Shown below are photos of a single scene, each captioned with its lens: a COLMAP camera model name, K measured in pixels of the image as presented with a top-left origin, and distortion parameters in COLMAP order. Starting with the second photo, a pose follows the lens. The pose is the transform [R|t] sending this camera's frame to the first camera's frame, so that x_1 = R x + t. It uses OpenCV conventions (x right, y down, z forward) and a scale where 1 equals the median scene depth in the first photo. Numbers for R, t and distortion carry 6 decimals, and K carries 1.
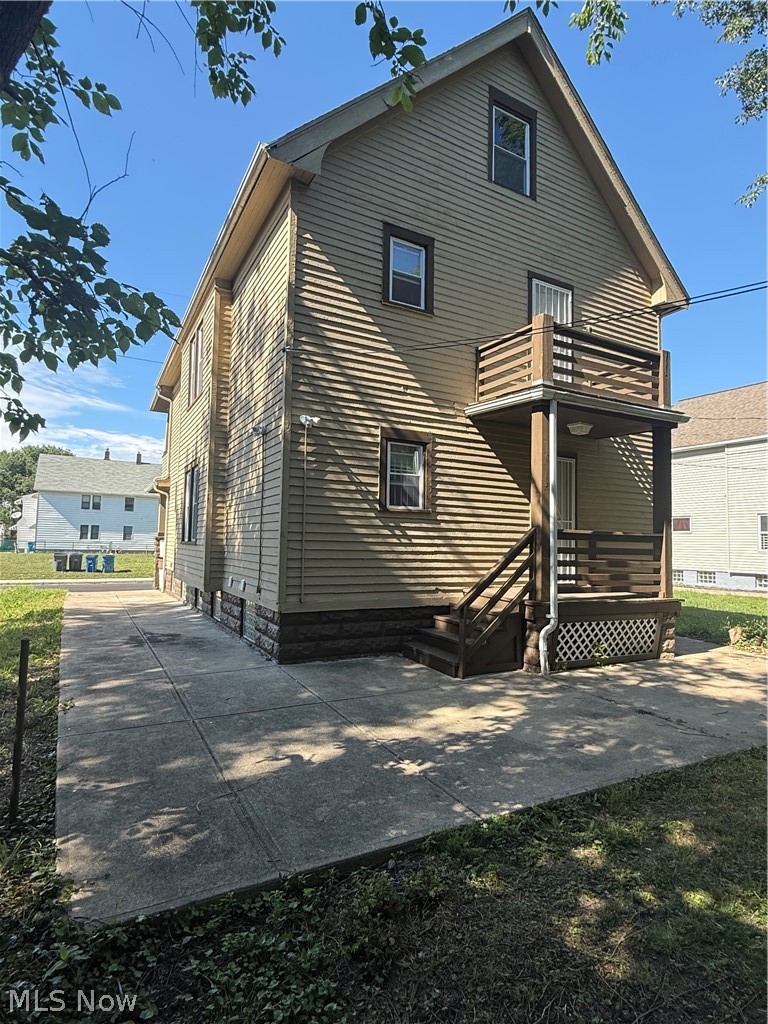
lens RADIAL K [[548.2, 0, 384.0], [0, 548.2, 512.0], [0, 0, 1]] dist [-0.020861, 0.002234]
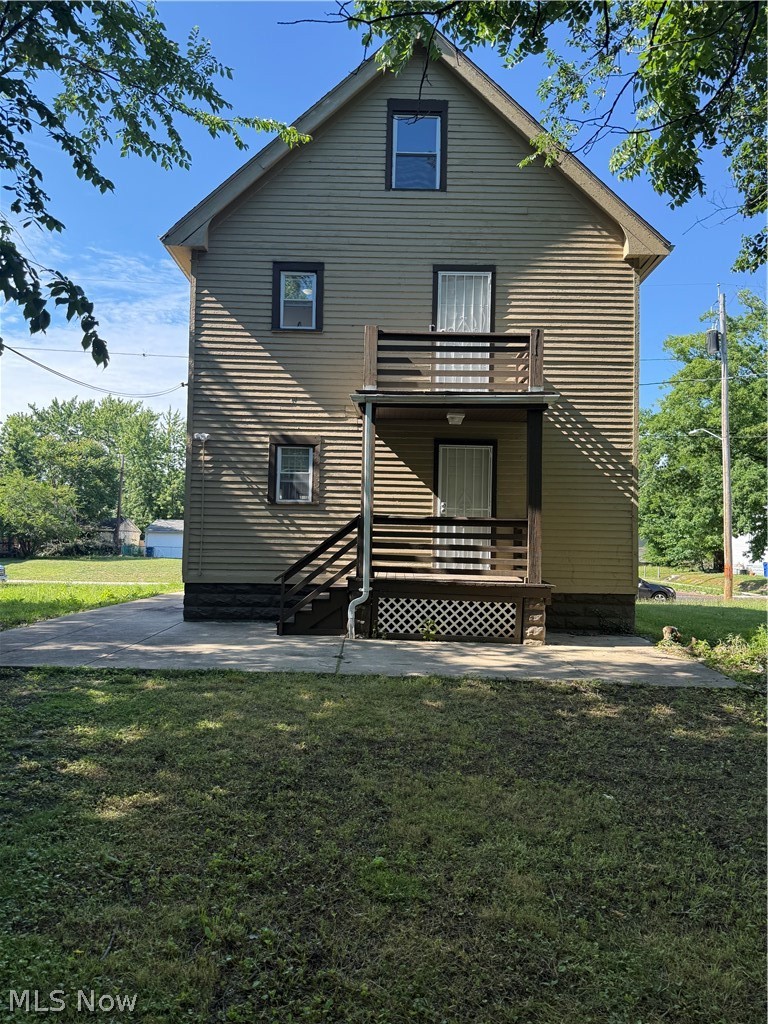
lens RADIAL K [[699.8, 0, 384.2], [0, 699.8, 519.5], [0, 0, 1]] dist [0.043619, -0.006000]
pose [[0.879824, -0.025113, -0.474636, 0.929253], [0.025116, 0.999664, -0.006335, 0.046779], [0.474636, -0.006348, 0.880159, -0.243198]]
